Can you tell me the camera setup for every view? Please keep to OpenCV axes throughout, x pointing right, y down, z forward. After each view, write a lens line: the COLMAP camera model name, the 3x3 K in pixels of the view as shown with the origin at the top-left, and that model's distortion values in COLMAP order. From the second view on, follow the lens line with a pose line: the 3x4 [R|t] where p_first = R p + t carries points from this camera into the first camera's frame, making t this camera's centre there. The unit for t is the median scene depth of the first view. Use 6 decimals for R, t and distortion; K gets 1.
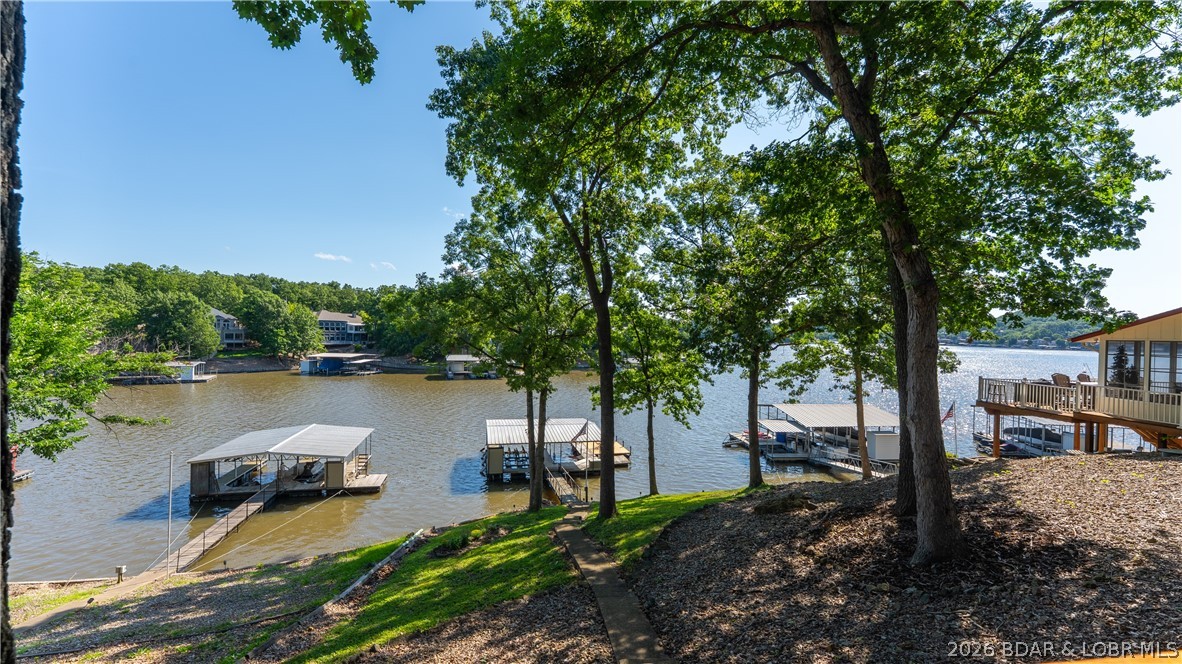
lens RADIAL K [[482.4, 0, 579.6], [0, 482.4, 335.9], [0, 0, 1]] dist [-0.001816, 0.000281]
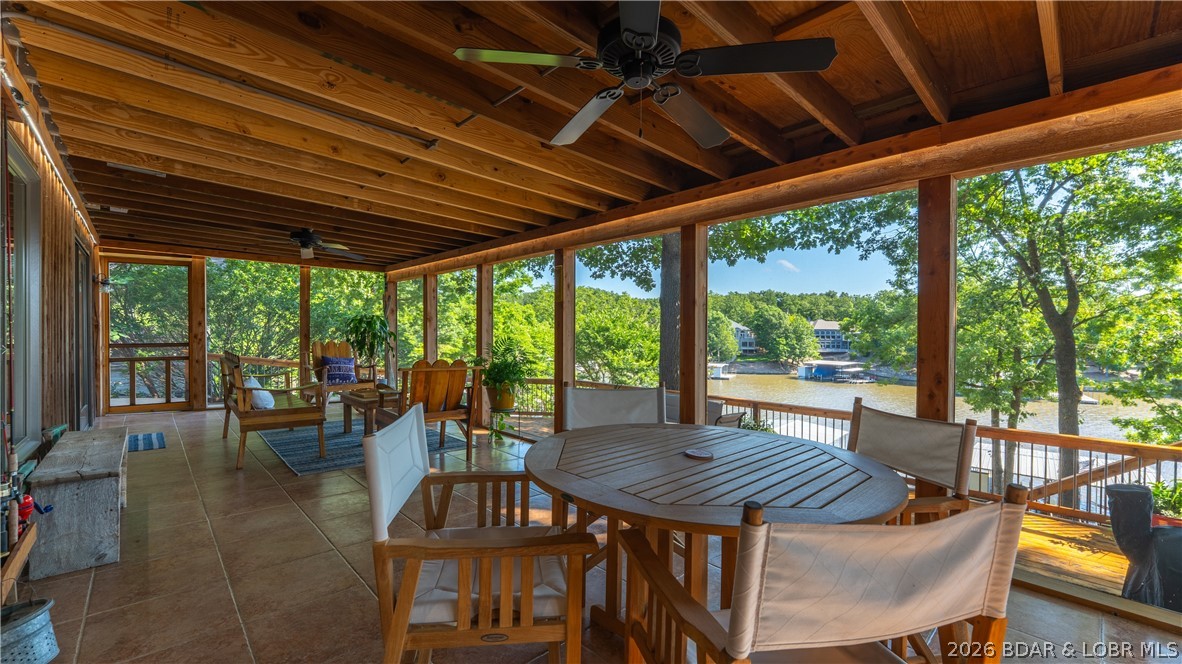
lens RADIAL K [[482.4, 0, 590.3], [0, 482.4, 333.3], [0, 0, 1]] dist [-0.001816, 0.000281]
pose [[0.586240, -0.011730, -0.810052, 0.161504], [-0.001842, 0.999873, -0.015811, -0.022711], [0.810135, 0.010761, 0.586144, -0.172863]]
